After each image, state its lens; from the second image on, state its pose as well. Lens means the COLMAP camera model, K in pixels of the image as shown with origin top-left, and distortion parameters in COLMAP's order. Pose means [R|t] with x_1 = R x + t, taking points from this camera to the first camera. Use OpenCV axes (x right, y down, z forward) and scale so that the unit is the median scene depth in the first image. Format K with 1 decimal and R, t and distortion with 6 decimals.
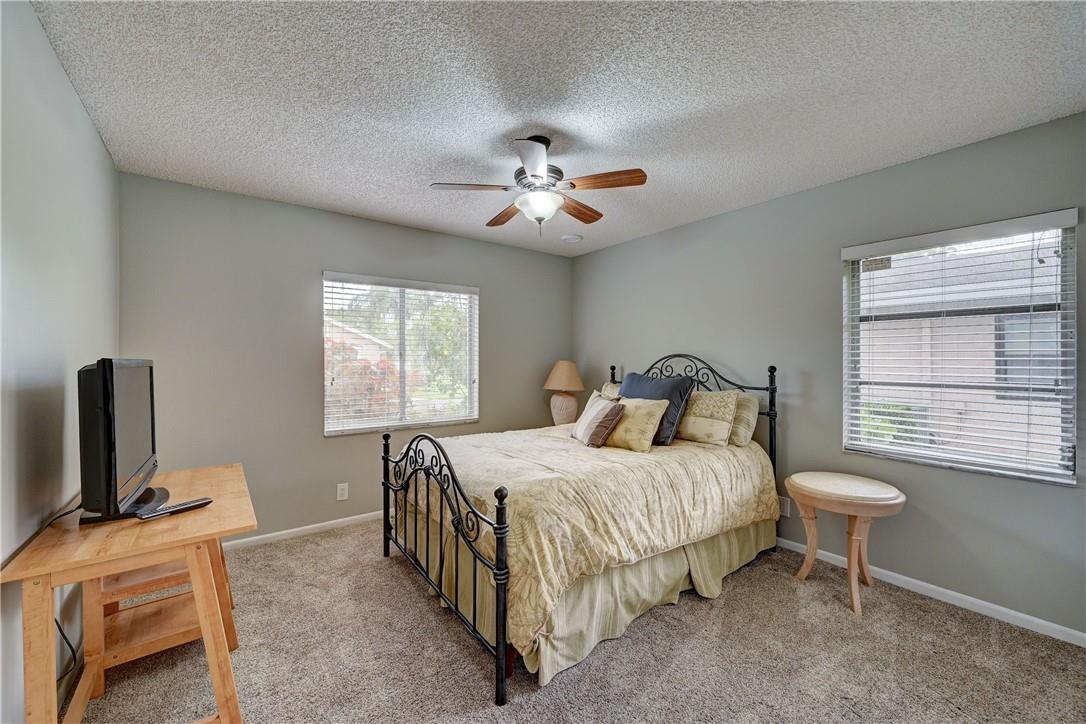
lens RADIAL K [[429.9, 0, 539.7], [0, 429.9, 364.8], [0, 0, 1]] dist [-0.002567, -0.000189]
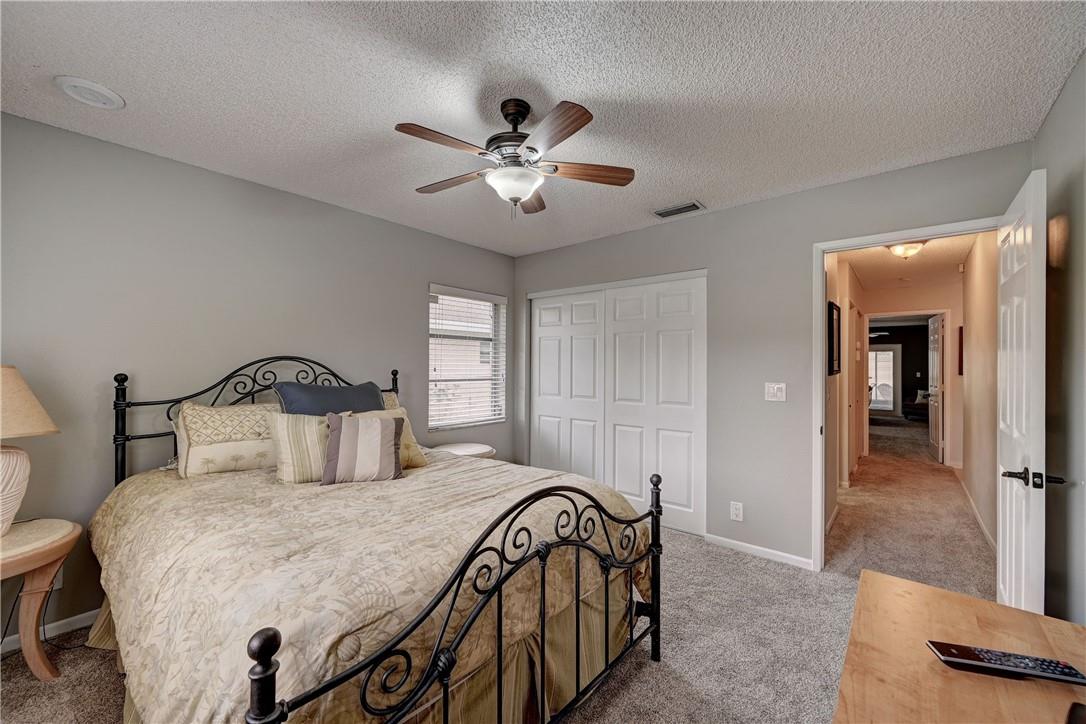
lens RADIAL K [[429.9, 0, 539.7], [0, 429.9, 364.8], [0, 0, 1]] dist [-0.002567, -0.000189]
pose [[-0.215135, 0.000863, 0.976584, -0.716179], [0.007584, 0.999971, 0.000787, -0.008996], [-0.976555, 0.007576, -0.215136, 0.959621]]
